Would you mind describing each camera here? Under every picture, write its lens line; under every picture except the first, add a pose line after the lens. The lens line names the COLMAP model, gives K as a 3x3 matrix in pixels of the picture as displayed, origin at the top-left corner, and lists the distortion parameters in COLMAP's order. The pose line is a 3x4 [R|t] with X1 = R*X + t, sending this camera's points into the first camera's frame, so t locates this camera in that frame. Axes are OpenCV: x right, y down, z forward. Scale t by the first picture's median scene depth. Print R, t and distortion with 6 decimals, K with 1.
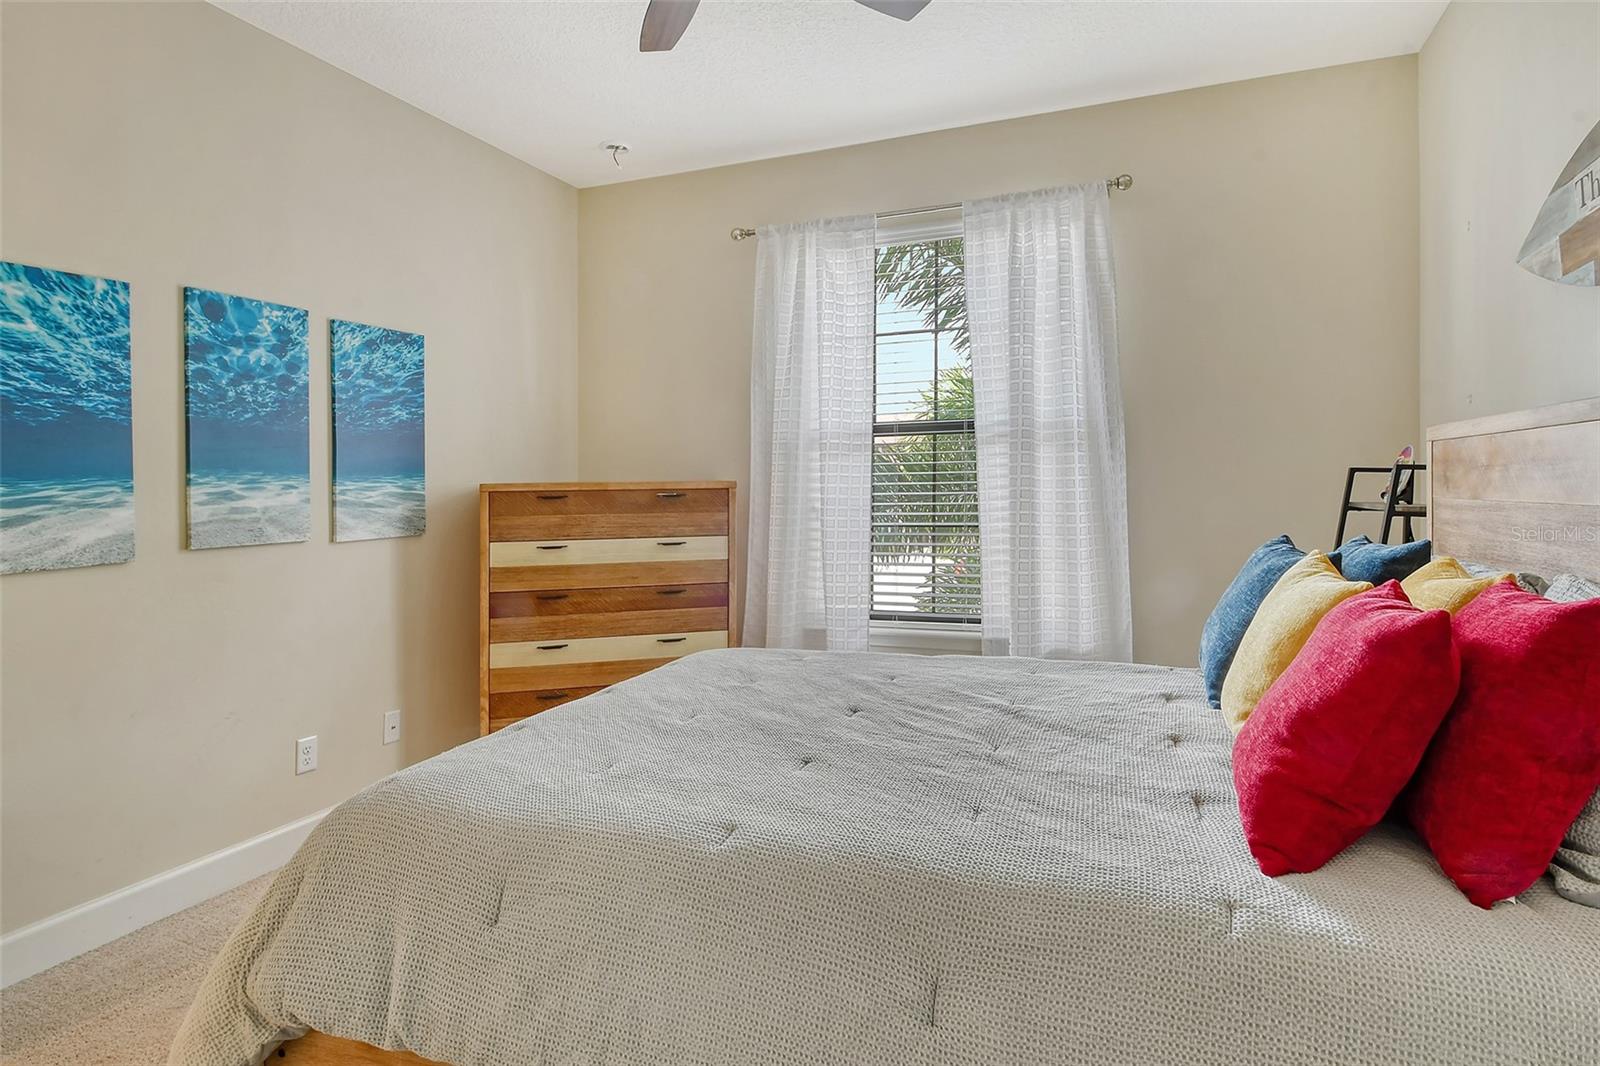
lens RADIAL K [[854.2, 0, 836.4], [0, 854.2, 460.3], [0, 0, 1]] dist [0.022670, -0.021994]
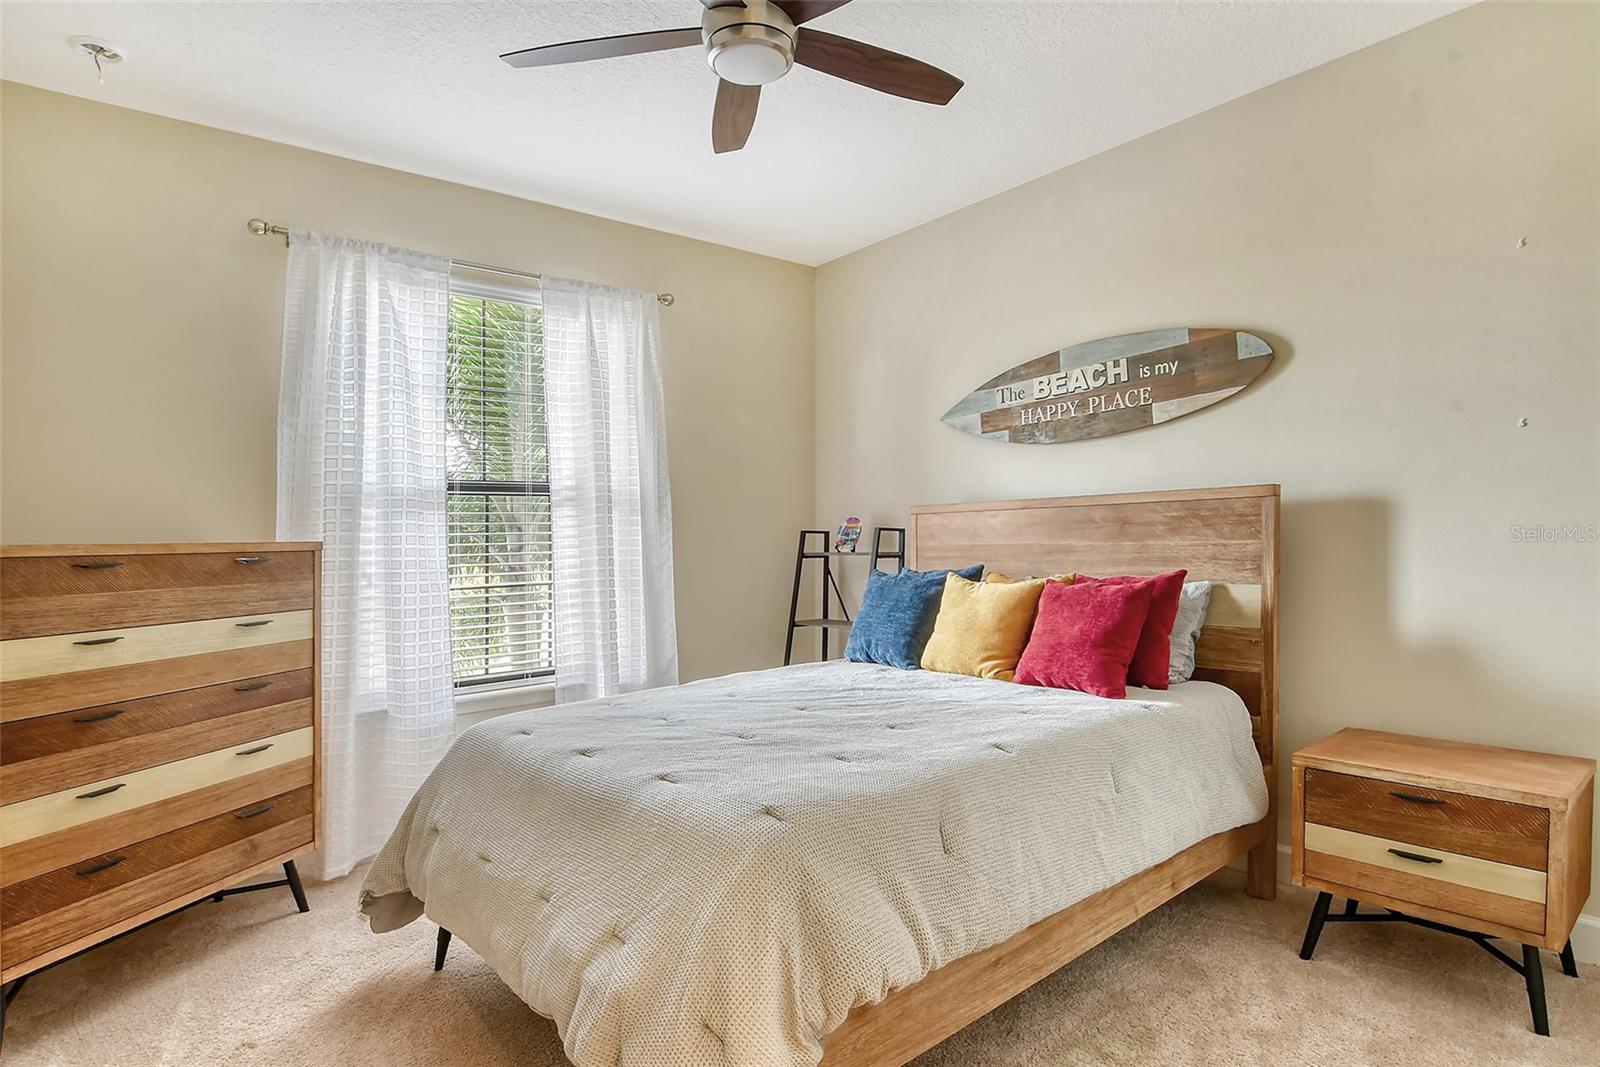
lens RADIAL K [[854.2, 0, 811.0], [0, 854.2, 540.8], [0, 0, 1]] dist [0.022670, -0.021994]
pose [[0.500801, -0.000192, 0.865562, -0.610054], [-0.007134, 0.999965, 0.004349, 0.016965], [-0.865533, -0.008353, 0.500782, 0.191095]]
